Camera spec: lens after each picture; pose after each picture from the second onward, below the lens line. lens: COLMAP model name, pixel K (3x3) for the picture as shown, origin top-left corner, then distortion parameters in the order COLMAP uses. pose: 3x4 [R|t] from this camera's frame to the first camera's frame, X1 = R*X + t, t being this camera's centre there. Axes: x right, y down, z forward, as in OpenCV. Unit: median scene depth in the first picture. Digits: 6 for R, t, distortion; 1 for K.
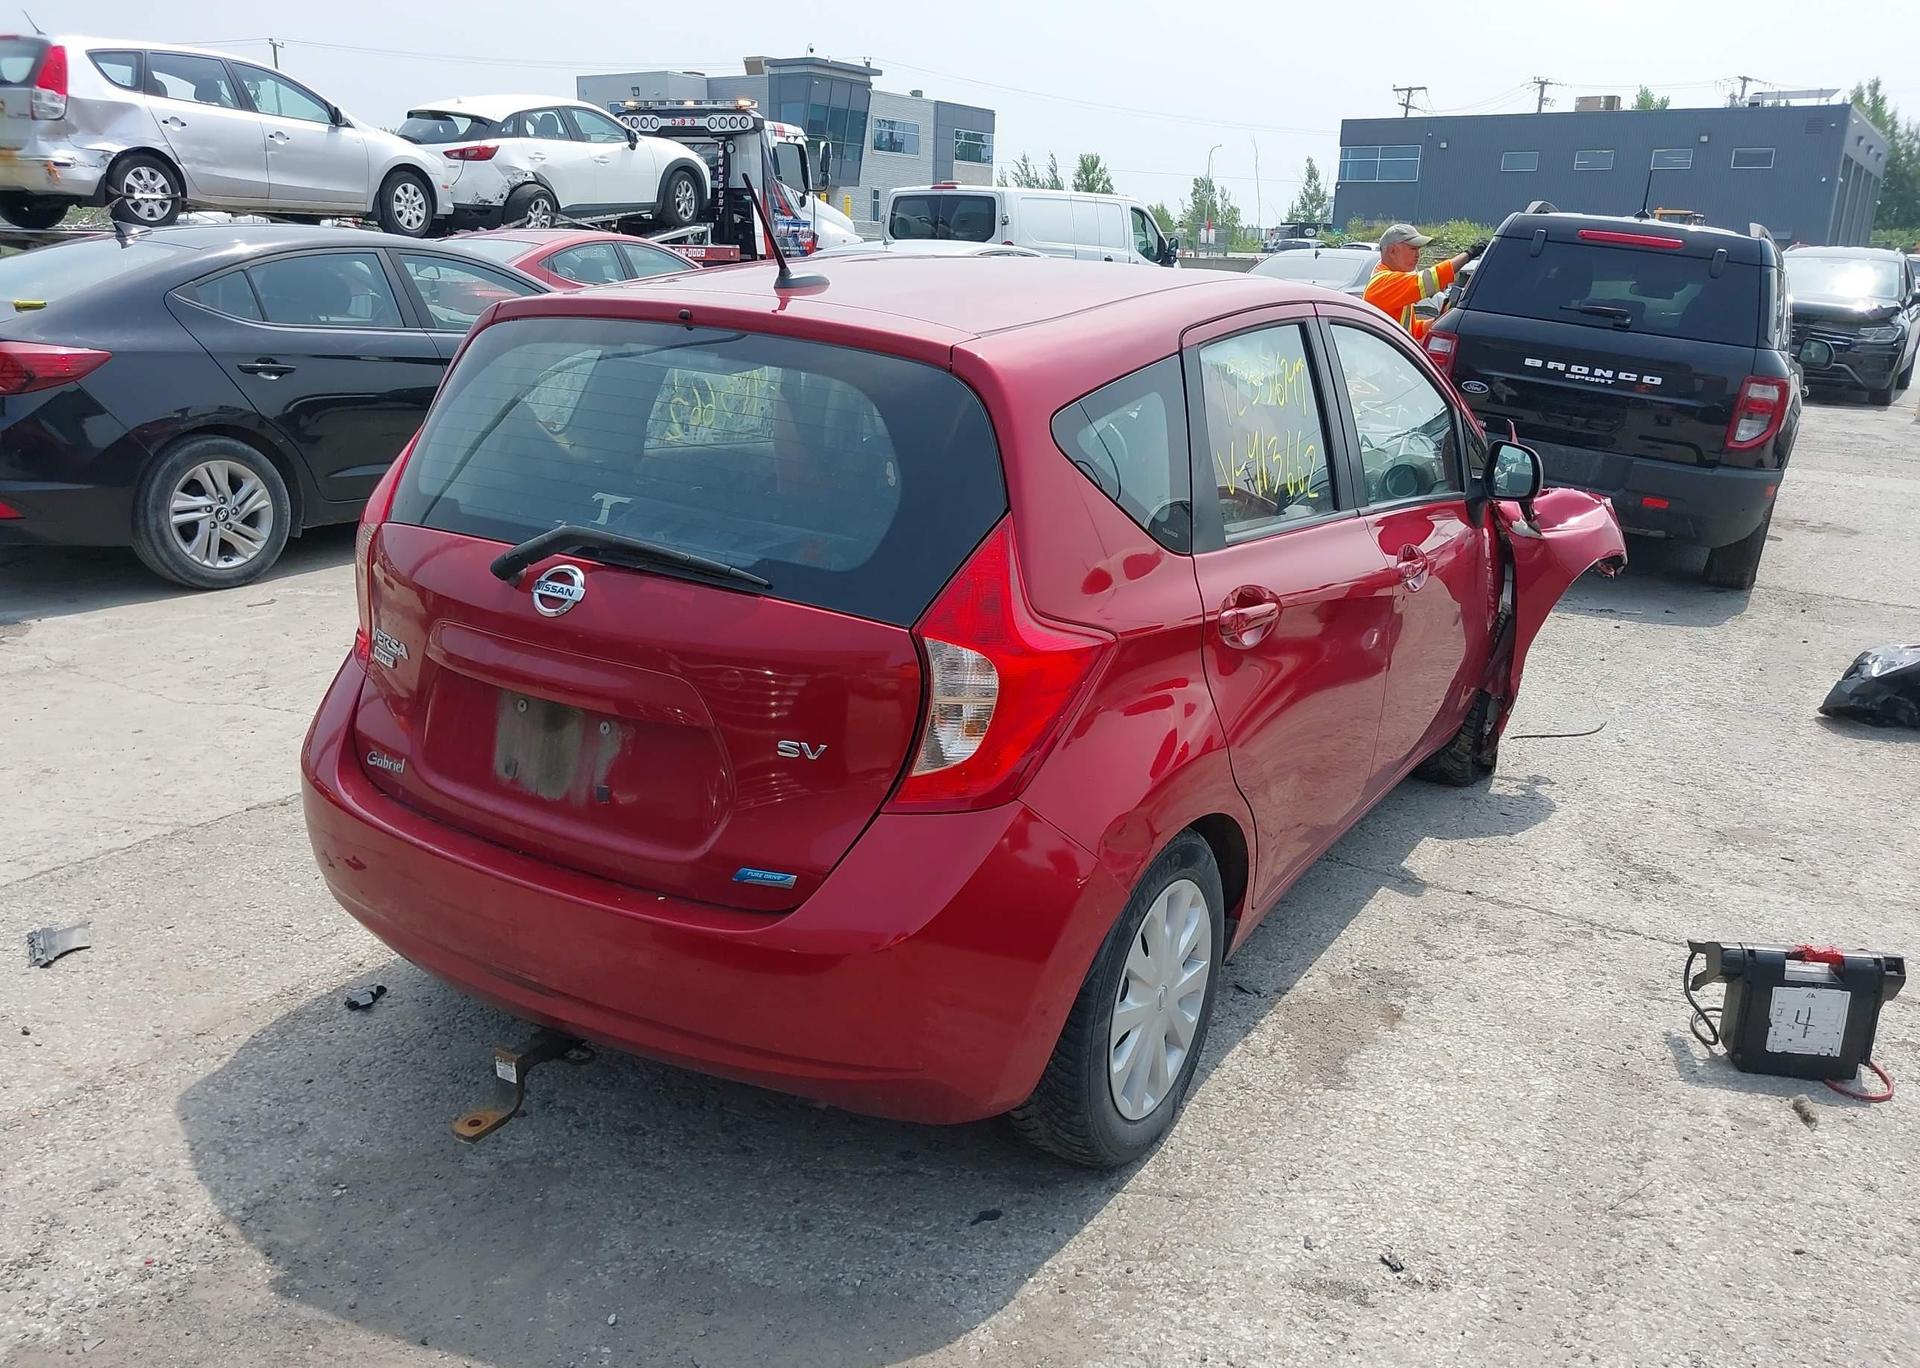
lens RADIAL K [[1502.6, 0, 980.5], [0, 1502.6, 668.5], [0, 0, 1]] dist [0.027256, -0.034749]
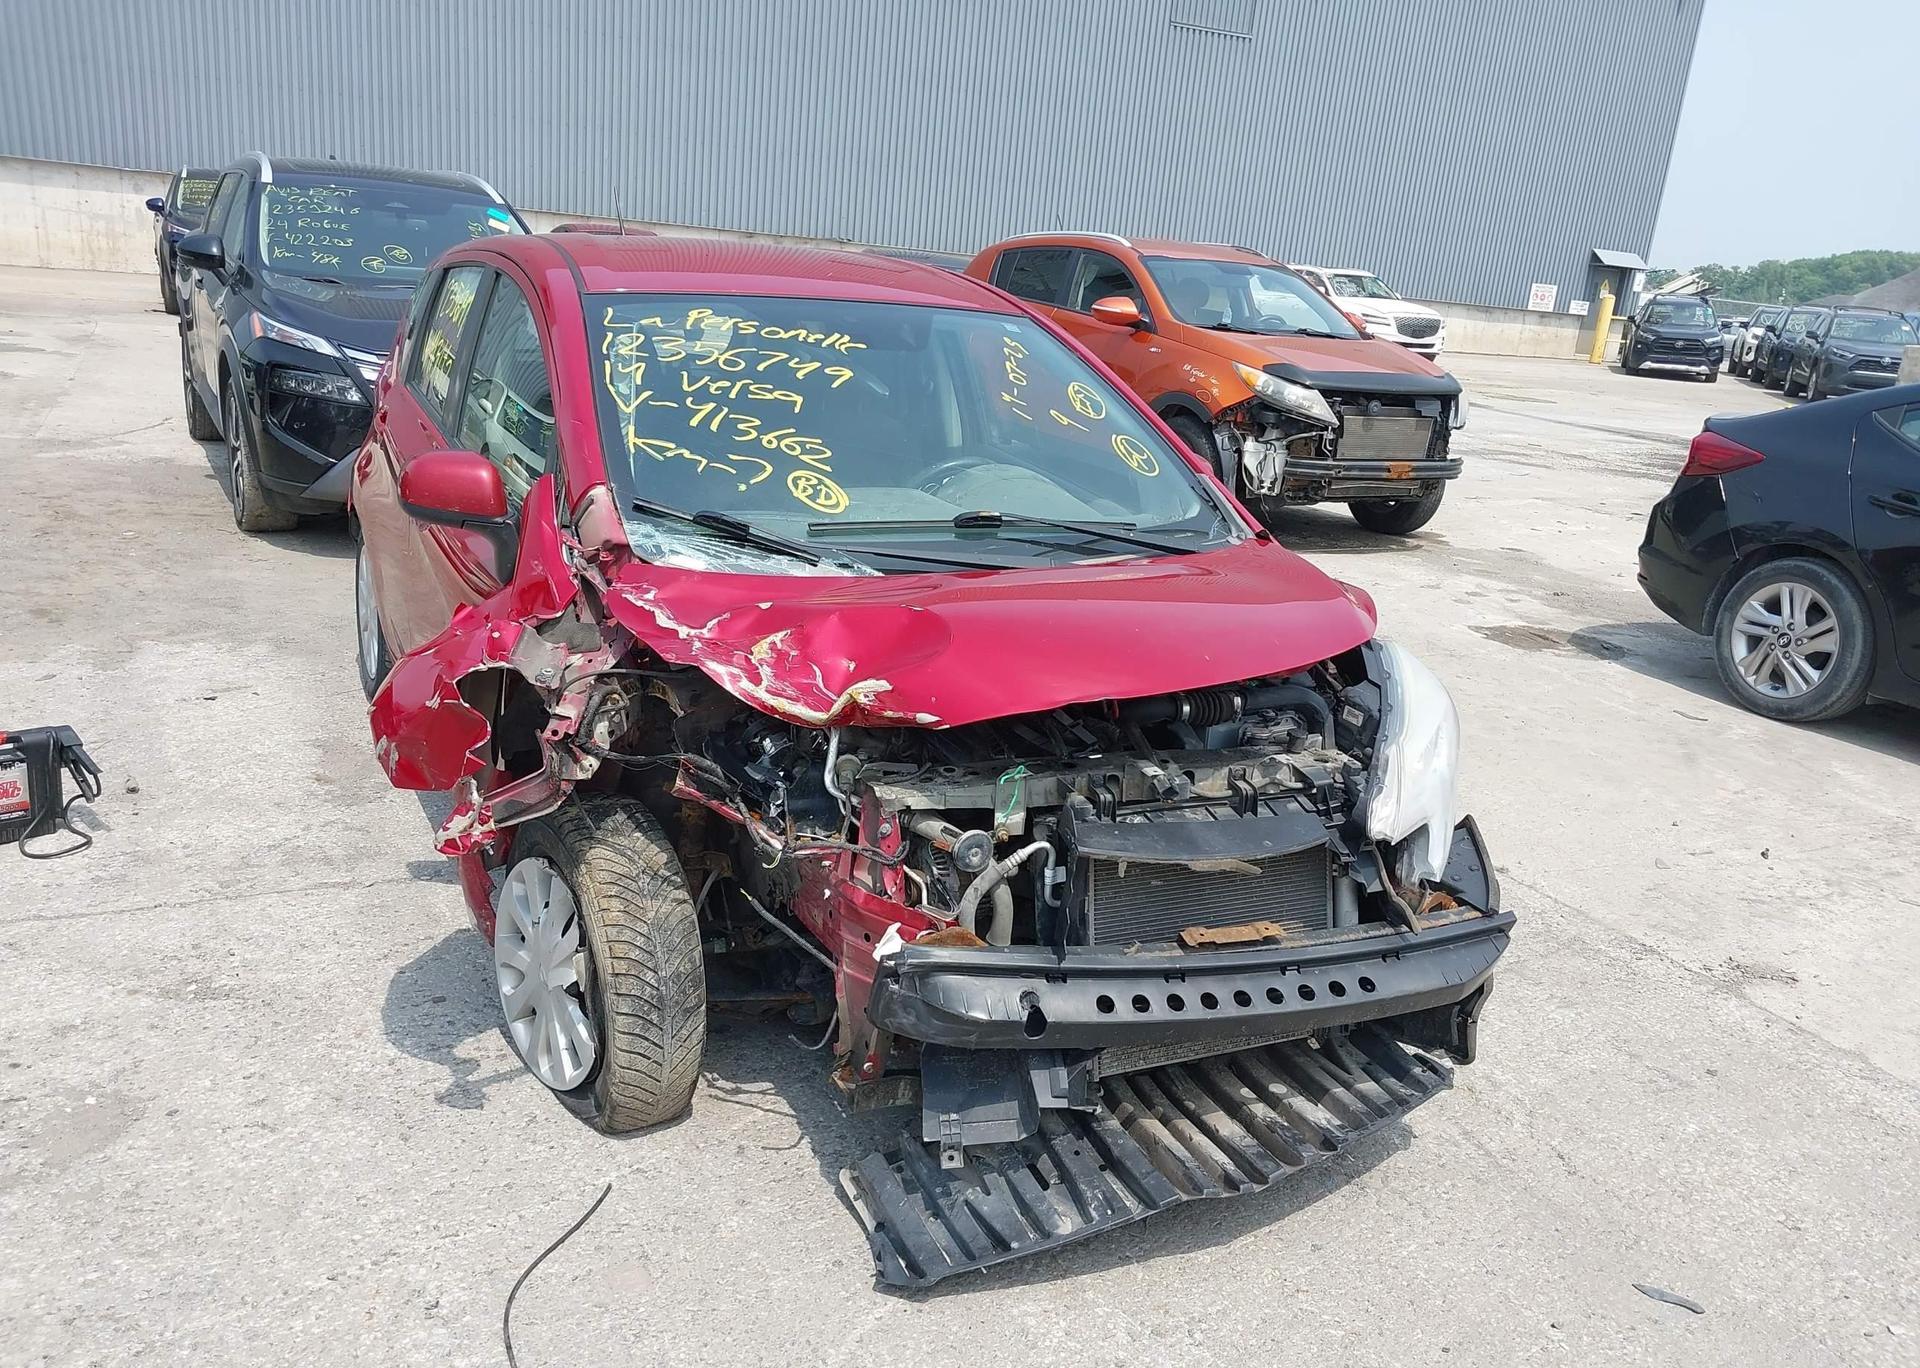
lens RADIAL K [[1502.6, 0, 991.0], [0, 1502.6, 685.5], [0, 0, 1]] dist [0.027256, -0.034749]
pose [[-0.489069, 0.172412, -0.855036, 1.186377], [-0.328661, 0.871593, 0.363740, -0.555511], [0.807956, 0.458911, -0.369604, 2.079019]]
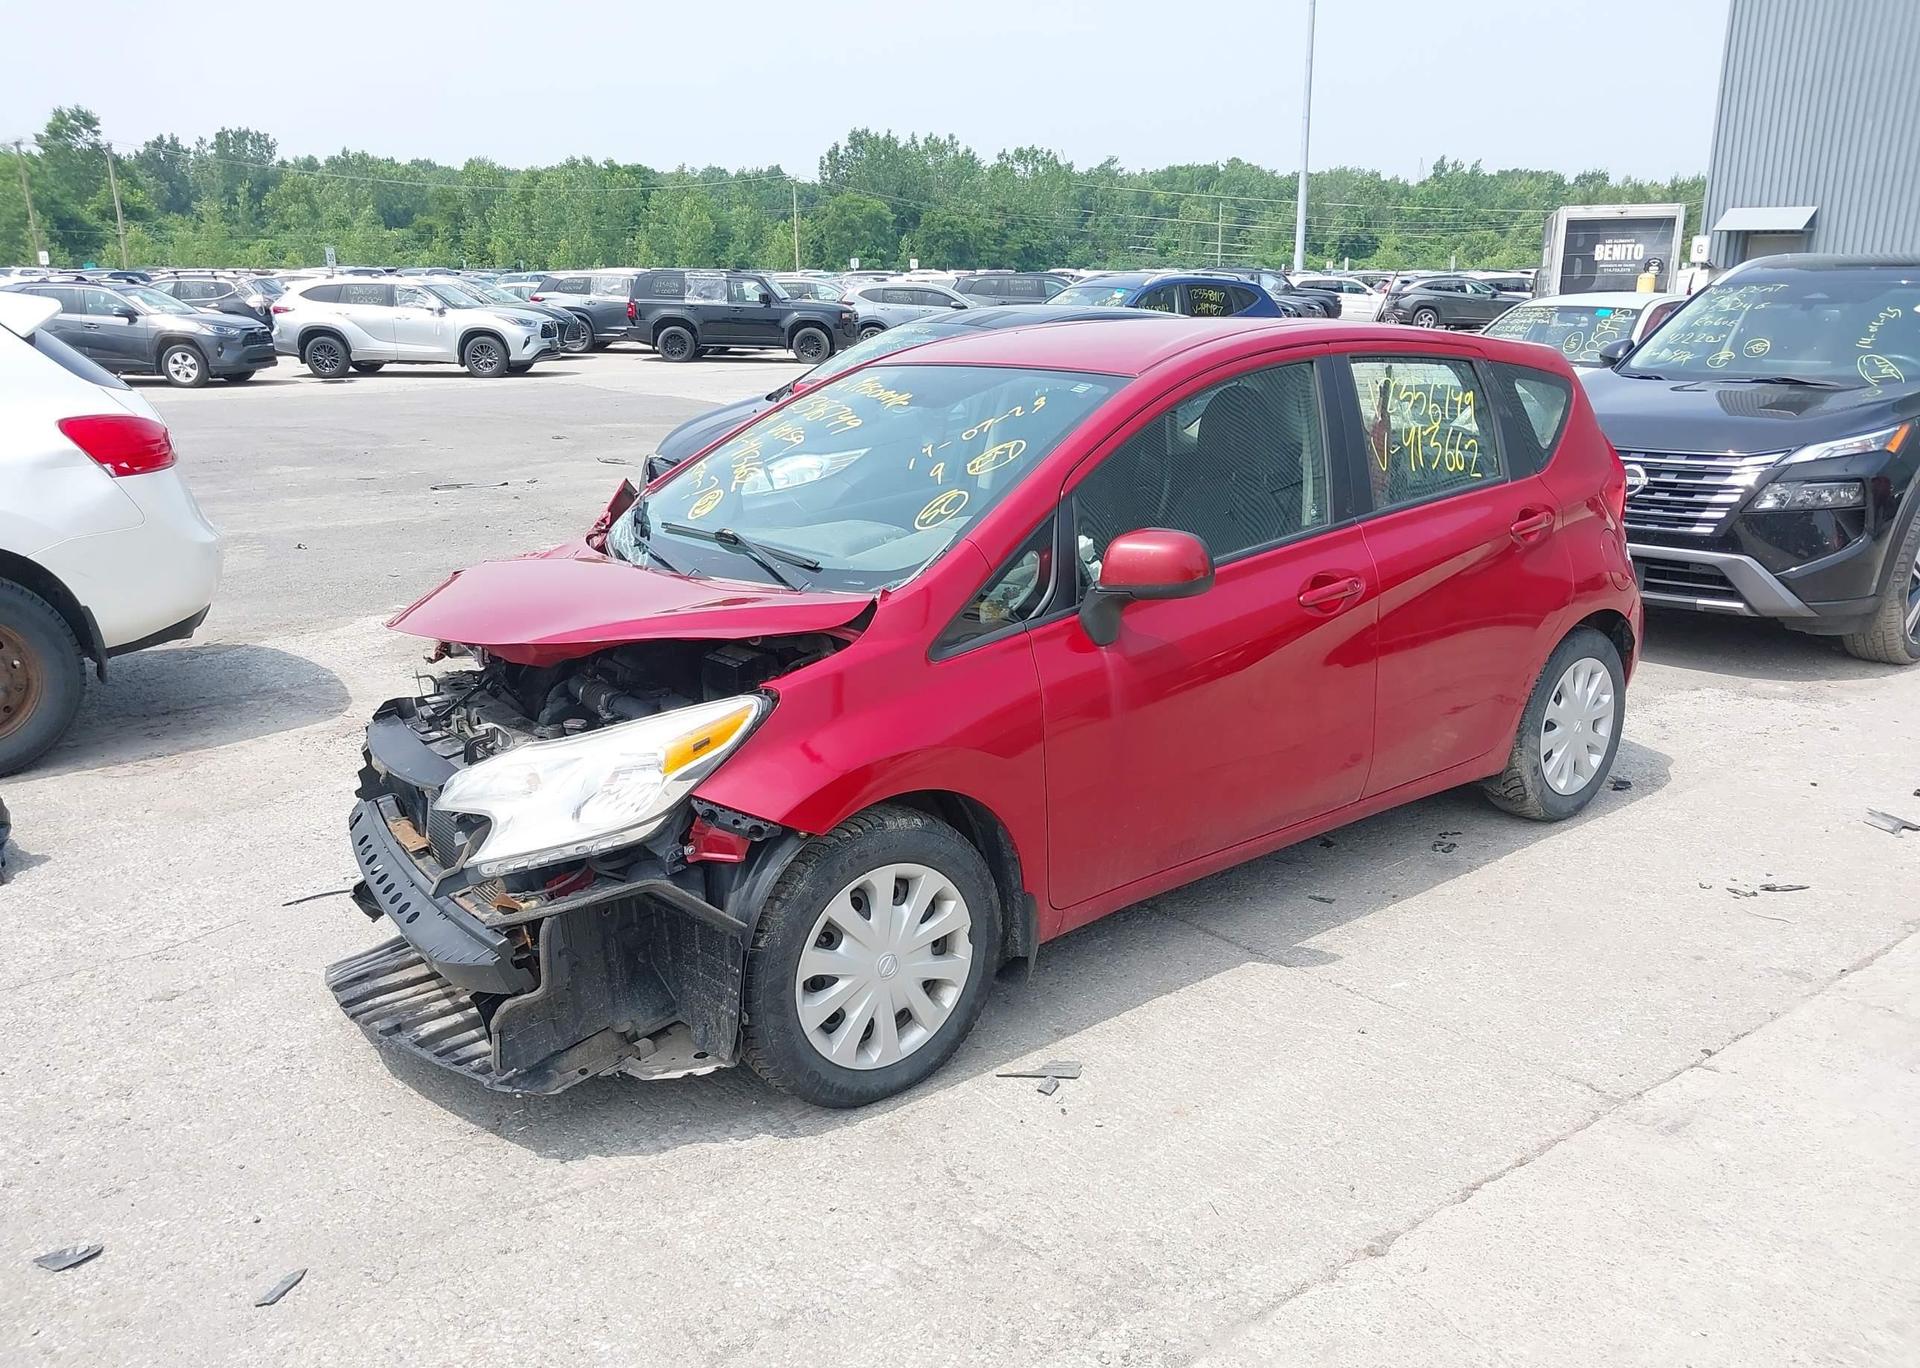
lens RADIAL K [[1502.6, 0, 979.3], [0, 1502.6, 688.6], [0, 0, 1]] dist [0.027256, -0.034749]
pose [[-0.958679, -0.094983, 0.268166, -0.230900], [0.056750, 0.859825, 0.507425, -0.782513], [-0.278773, 0.501676, -0.818906, 2.649446]]
